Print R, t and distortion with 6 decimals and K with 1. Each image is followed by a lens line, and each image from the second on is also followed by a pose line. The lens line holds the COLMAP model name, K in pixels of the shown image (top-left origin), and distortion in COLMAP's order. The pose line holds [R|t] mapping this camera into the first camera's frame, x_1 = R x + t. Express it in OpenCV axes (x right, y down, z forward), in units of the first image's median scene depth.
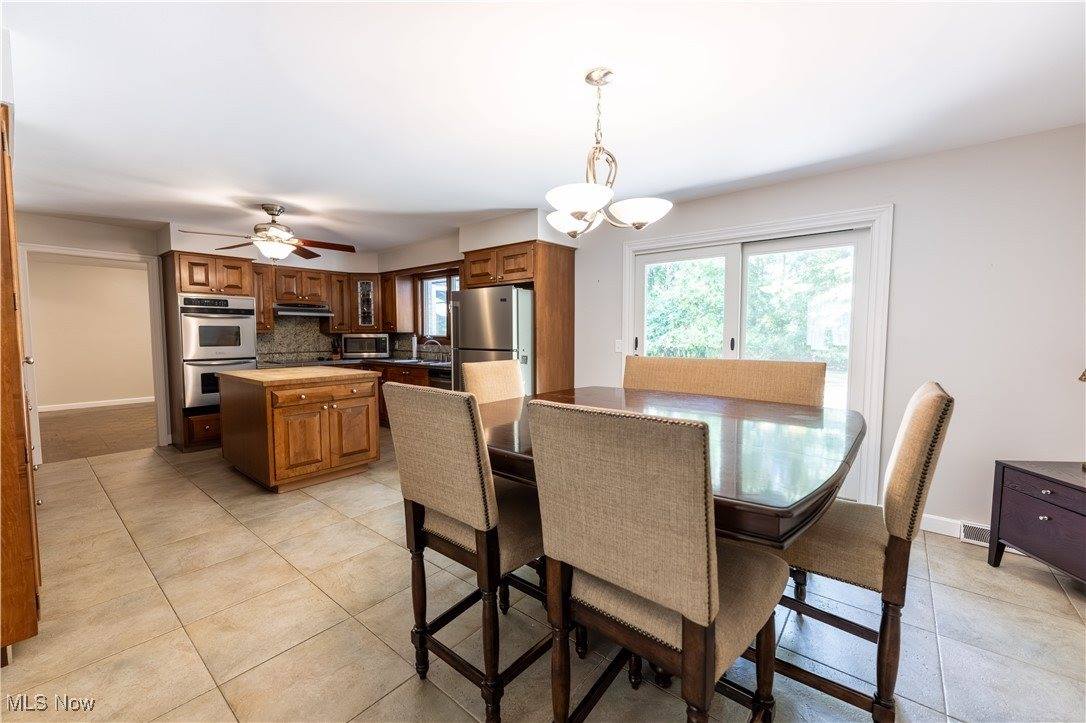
lens RADIAL K [[433.2, 0, 541.4], [0, 433.2, 359.2], [0, 0, 1]] dist [0.000493, -0.000525]
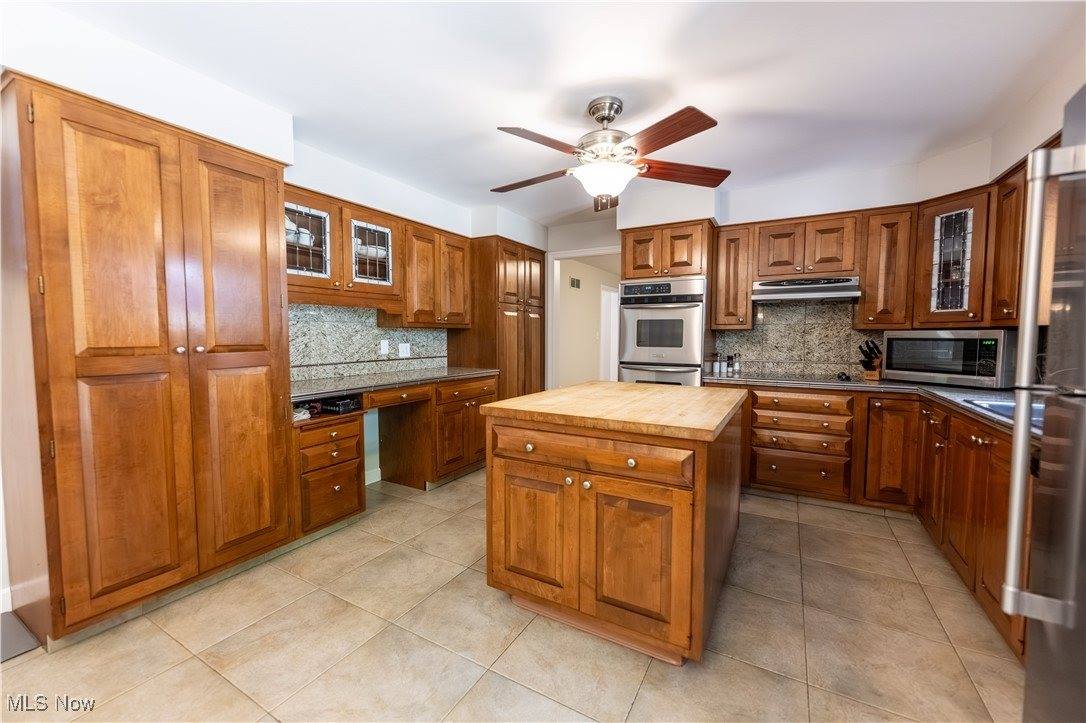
lens RADIAL K [[433.2, 0, 539.1], [0, 433.2, 358.0], [0, 0, 1]] dist [0.000493, -0.000525]
pose [[0.163986, 0.055050, -0.984925, -0.047080], [-0.063747, 0.996946, 0.045108, -0.038859], [0.984401, 0.055389, 0.166995, 0.842575]]
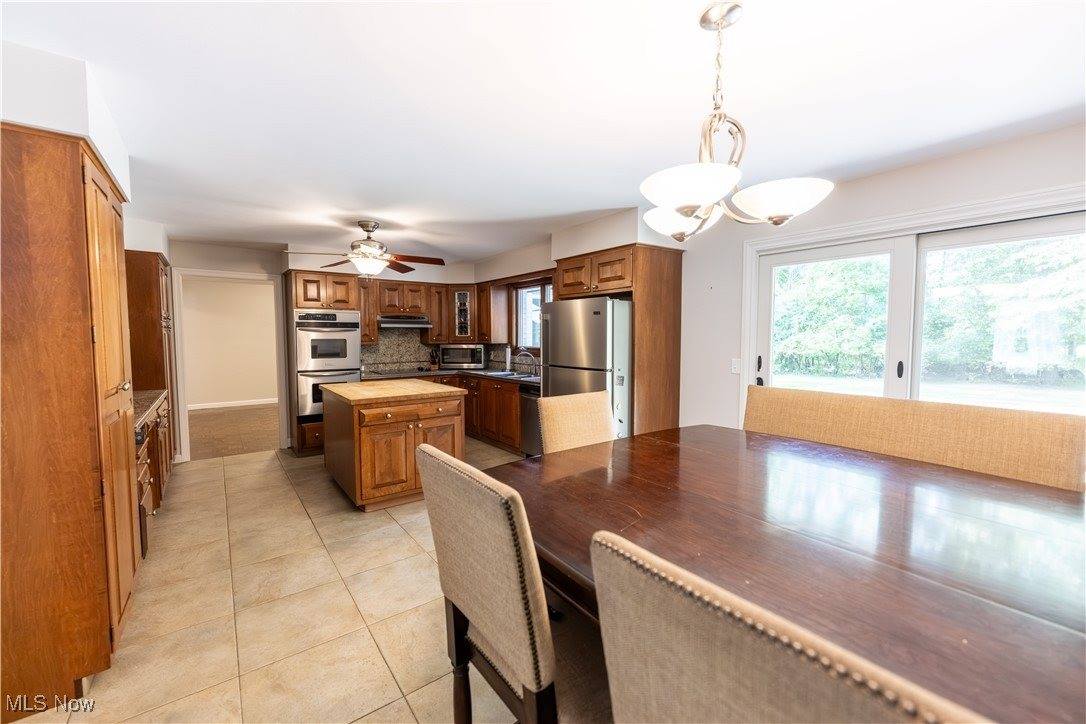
lens RADIAL K [[433.2, 0, 542.2], [0, 433.2, 359.0], [0, 0, 1]] dist [0.000493, -0.000525]
pose [[0.972718, 0.012691, -0.231642, 0.009941], [-0.014276, 0.999885, -0.005171, -0.037585], [0.231550, 0.008337, 0.972787, 0.117271]]
